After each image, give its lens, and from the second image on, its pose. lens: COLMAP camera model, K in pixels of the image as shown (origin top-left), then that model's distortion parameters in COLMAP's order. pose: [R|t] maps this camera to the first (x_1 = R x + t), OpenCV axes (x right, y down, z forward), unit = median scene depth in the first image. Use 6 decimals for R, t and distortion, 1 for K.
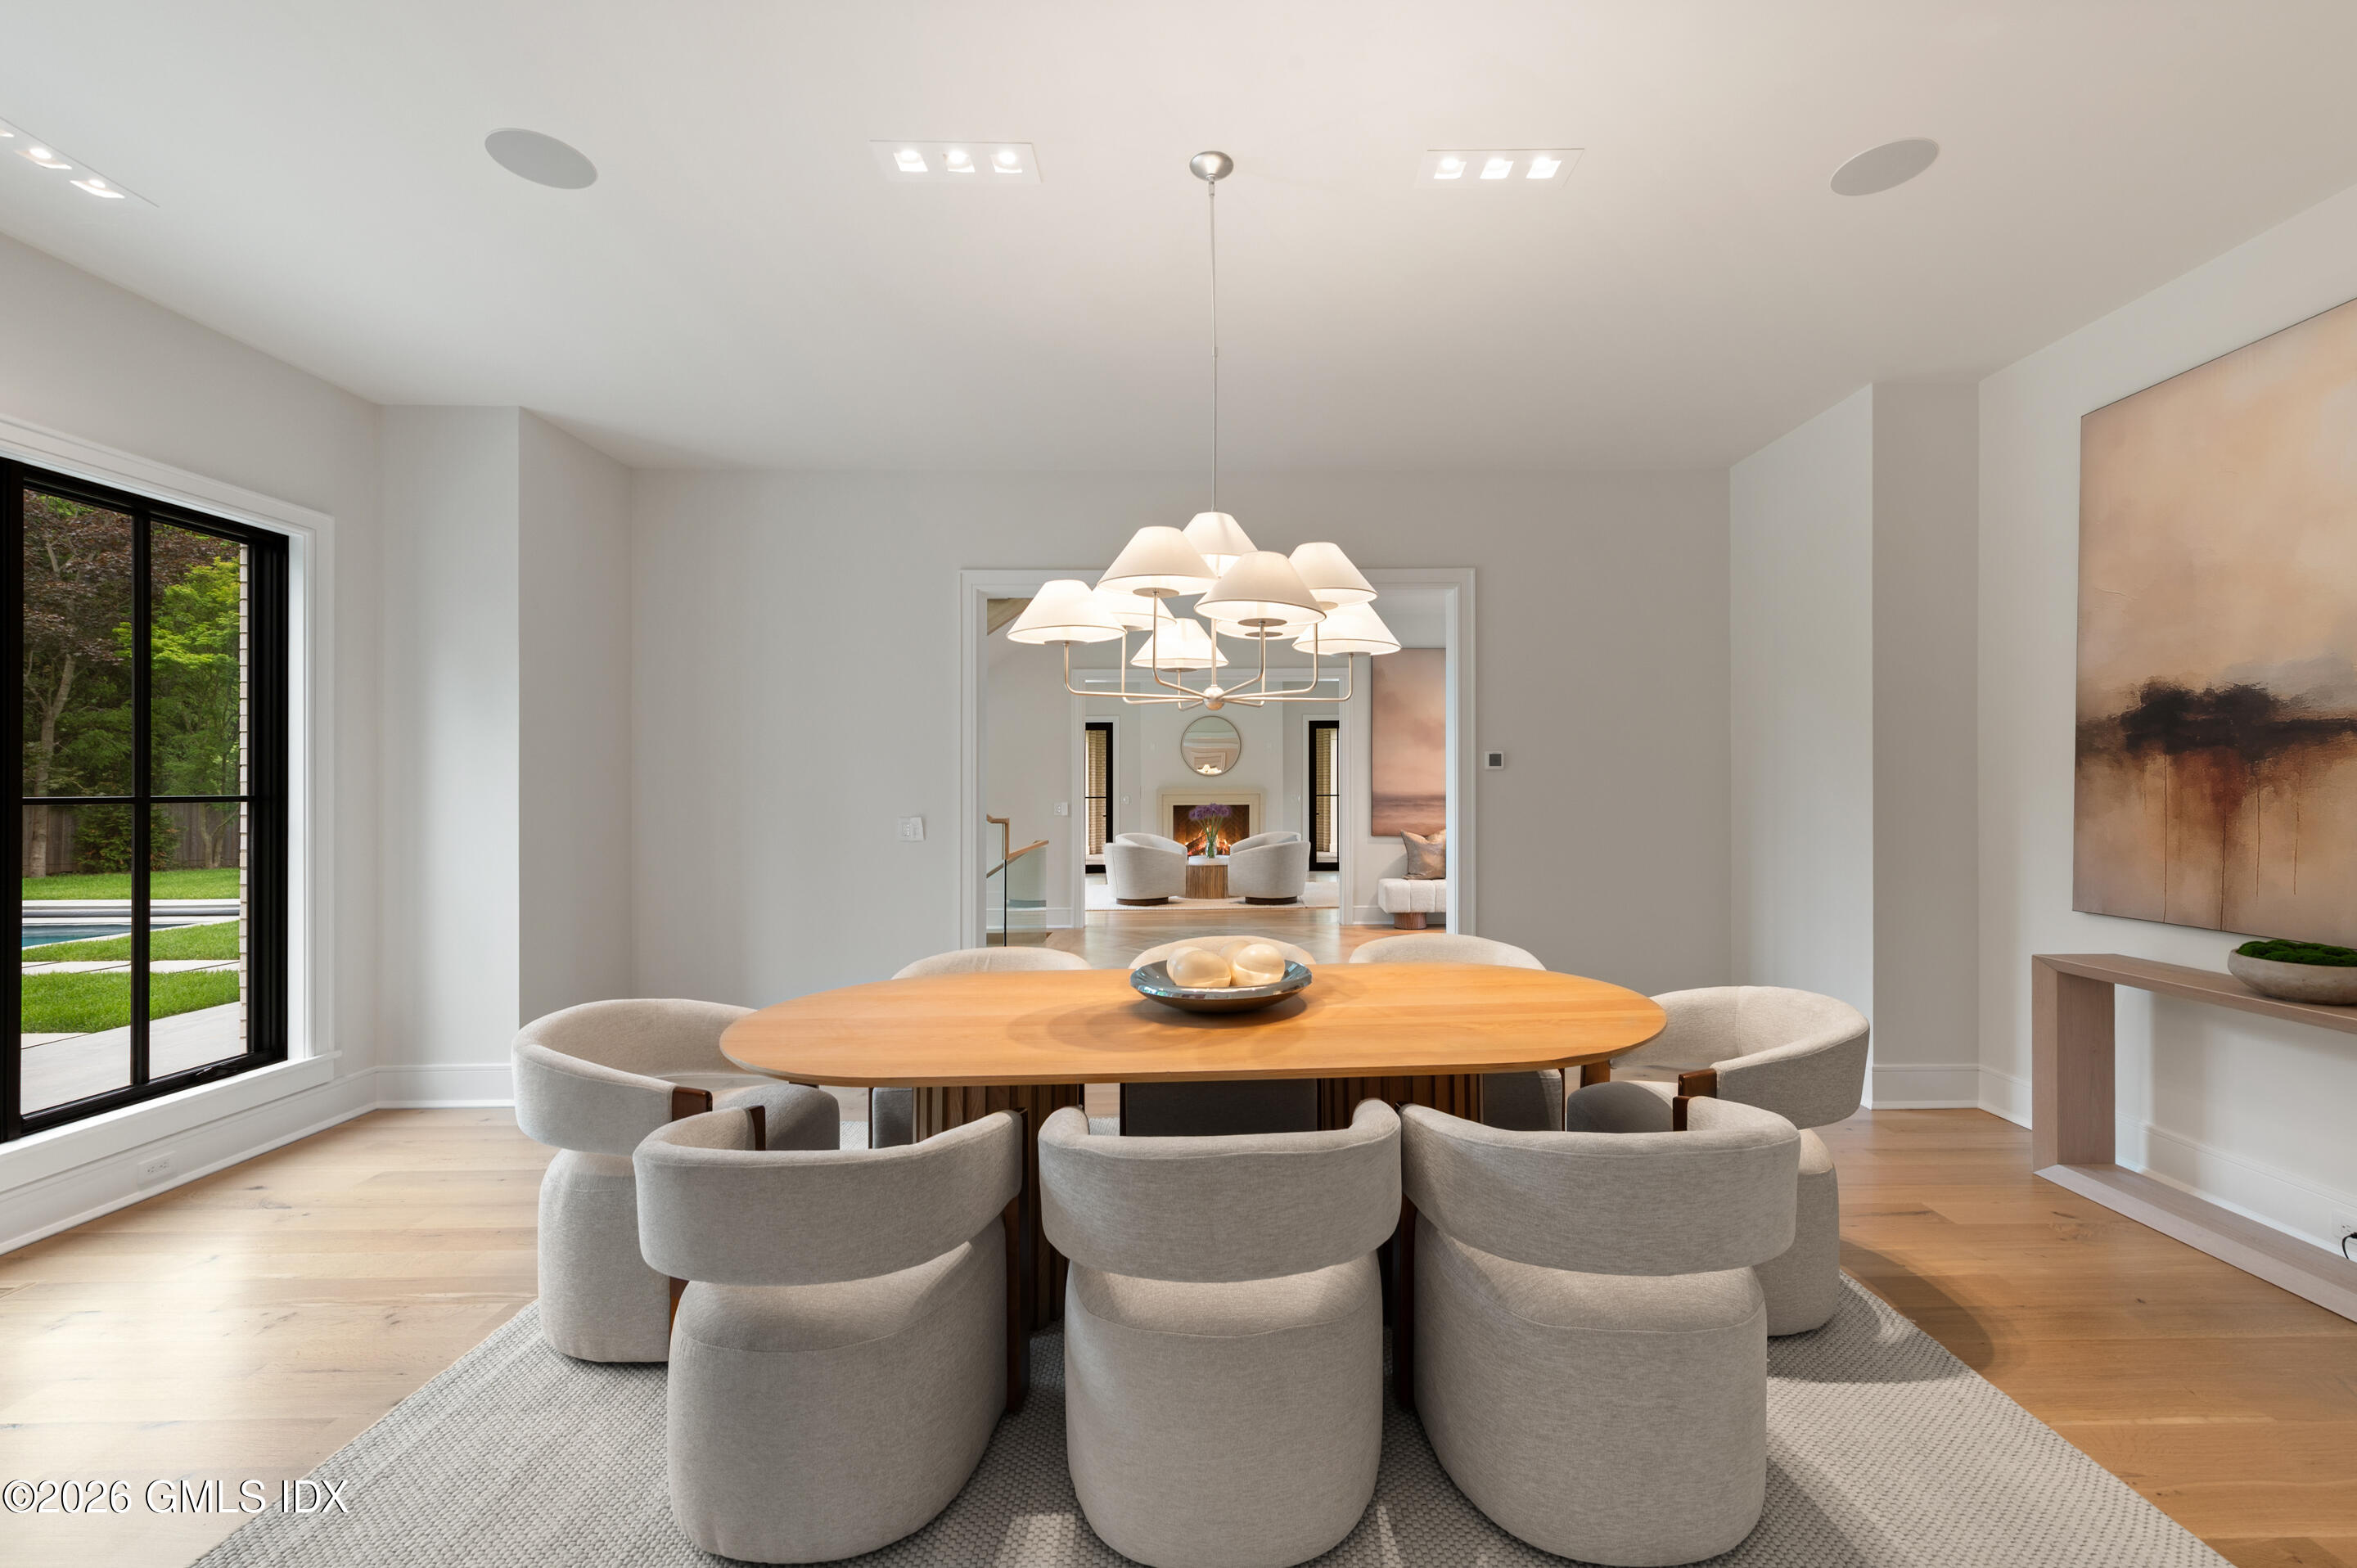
lens RADIAL K [[964.2, 0, 1189.1], [0, 964.2, 792.3], [0, 0, 1]] dist [0.004529, -0.000547]
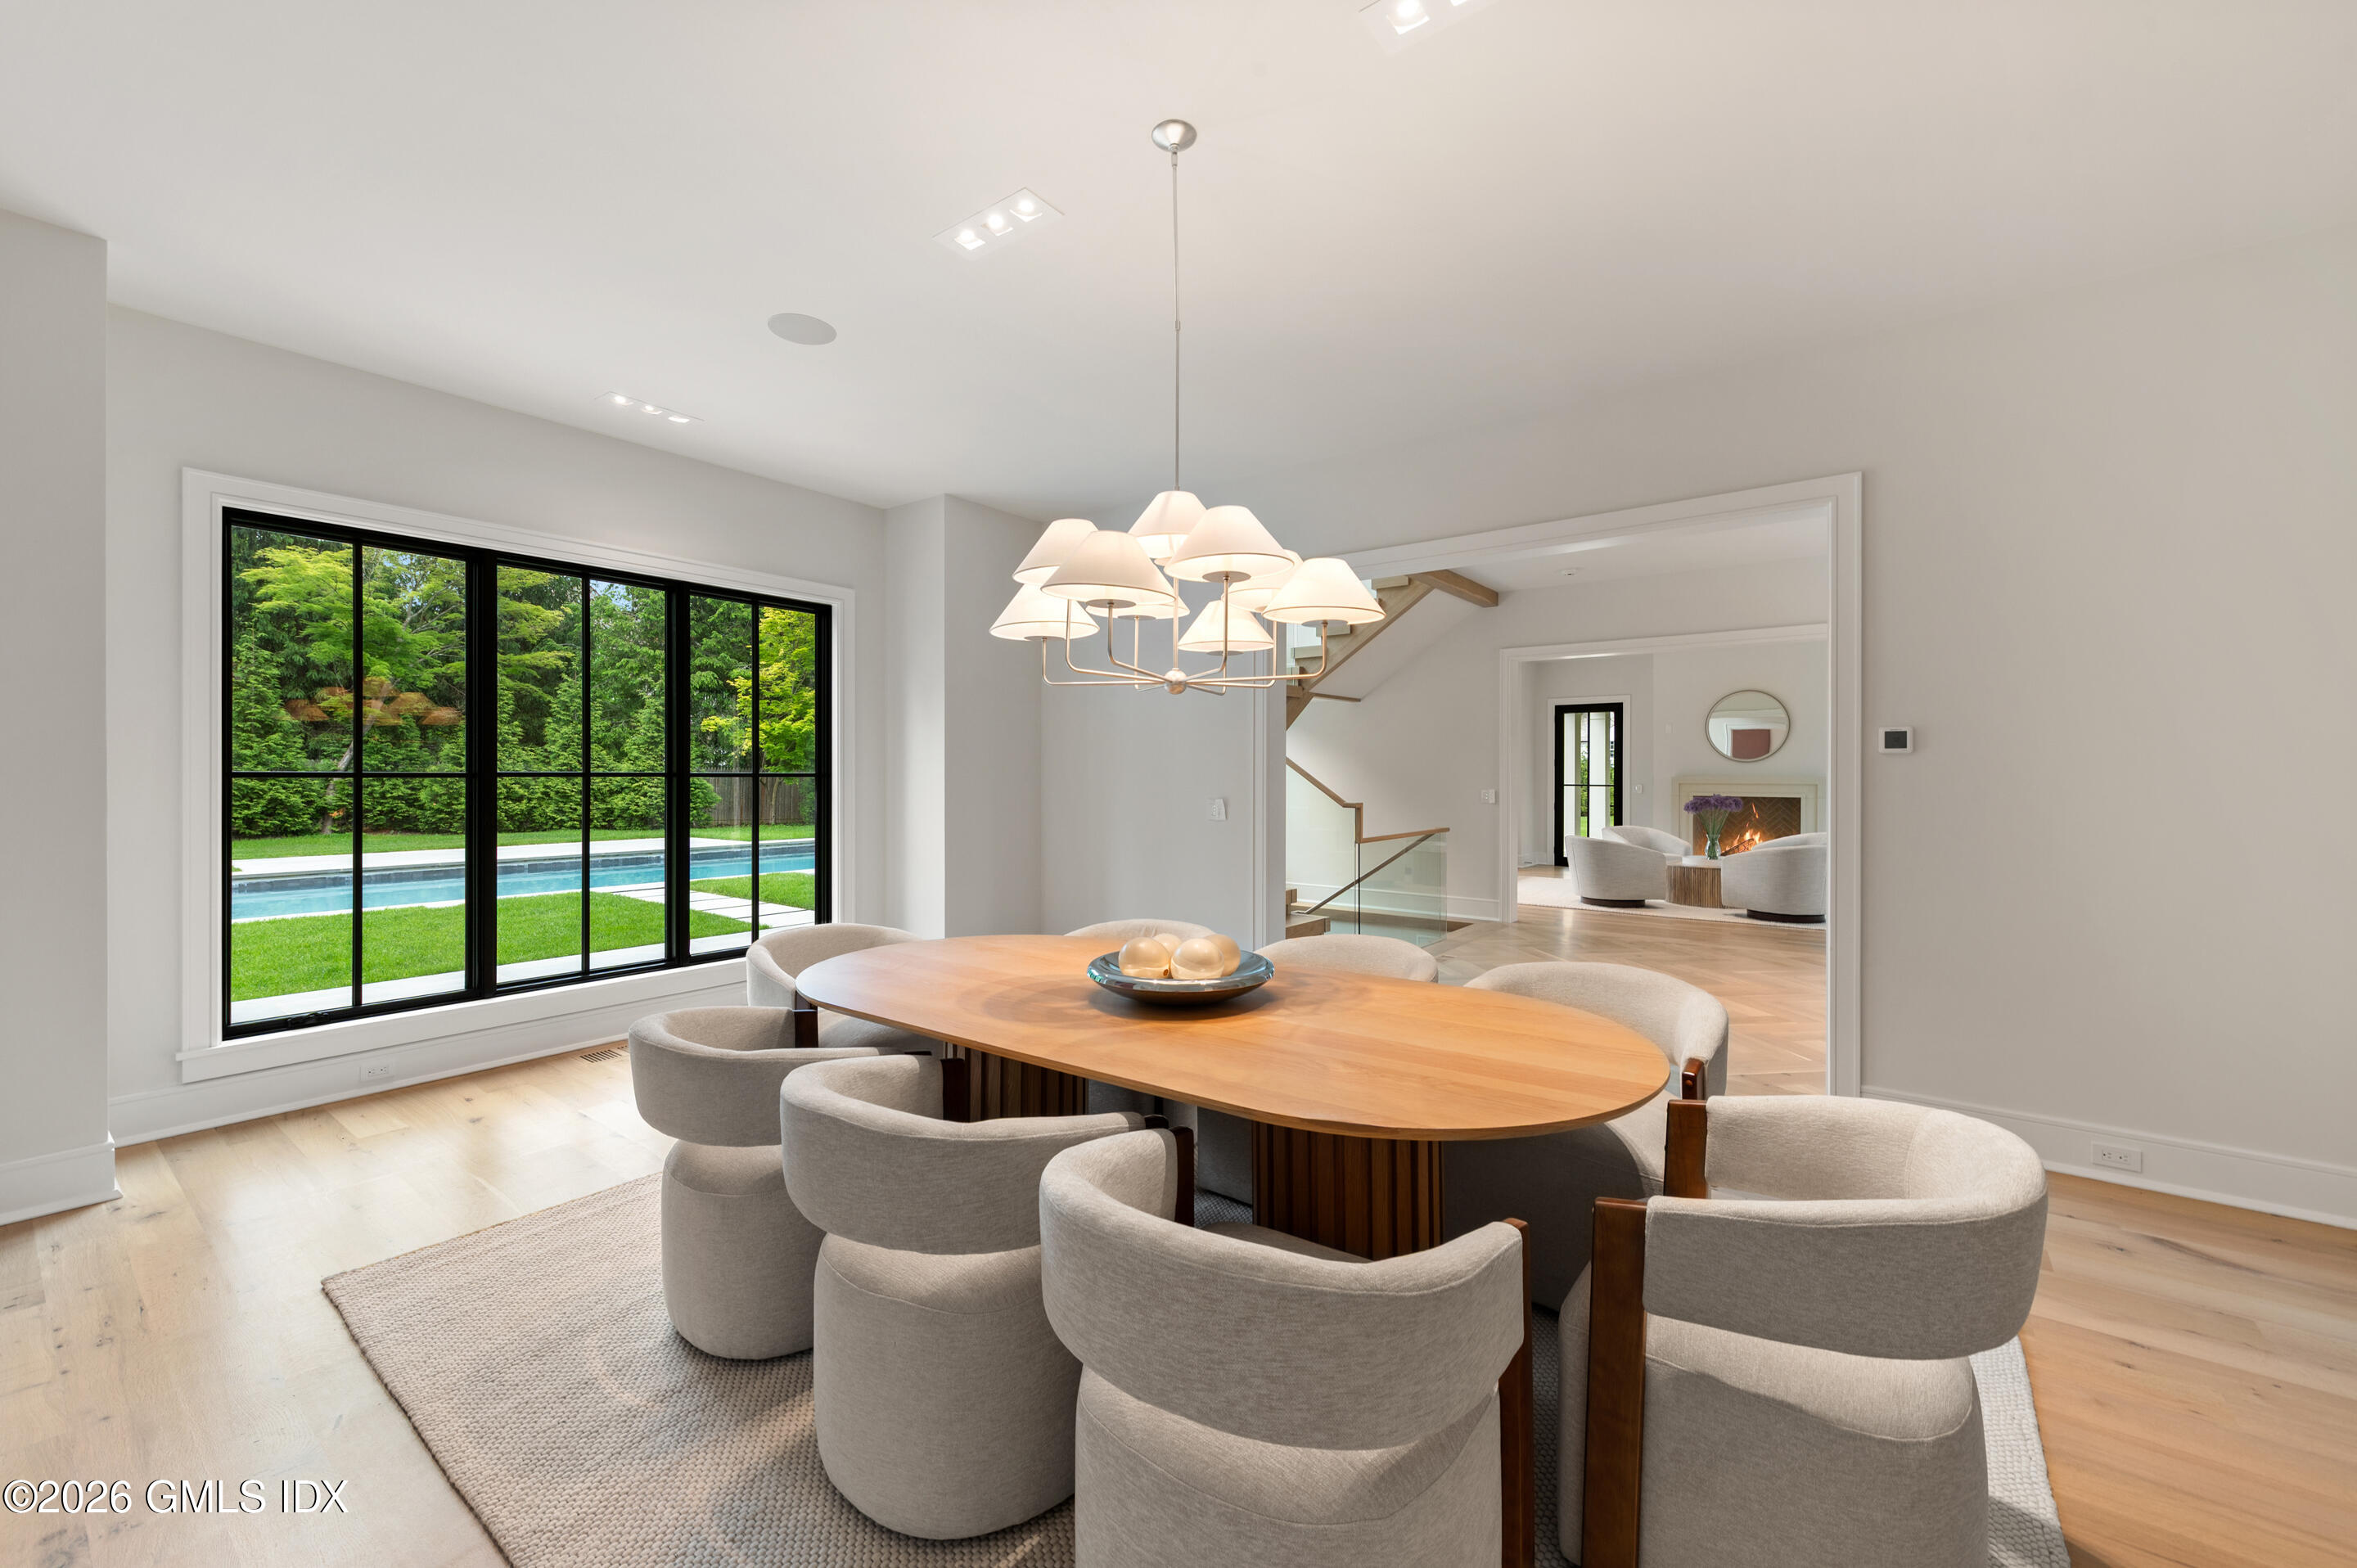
lens RADIAL K [[923.9, 0, 1171.6], [0, 923.9, 778.4], [0, 0, 1]] dist [0.016921, -0.004562]
pose [[0.781924, 0.012860, -0.623241, 0.412115], [-0.012282, 0.999911, 0.005223, -0.003414], [0.623253, 0.003571, 0.782012, 0.178453]]
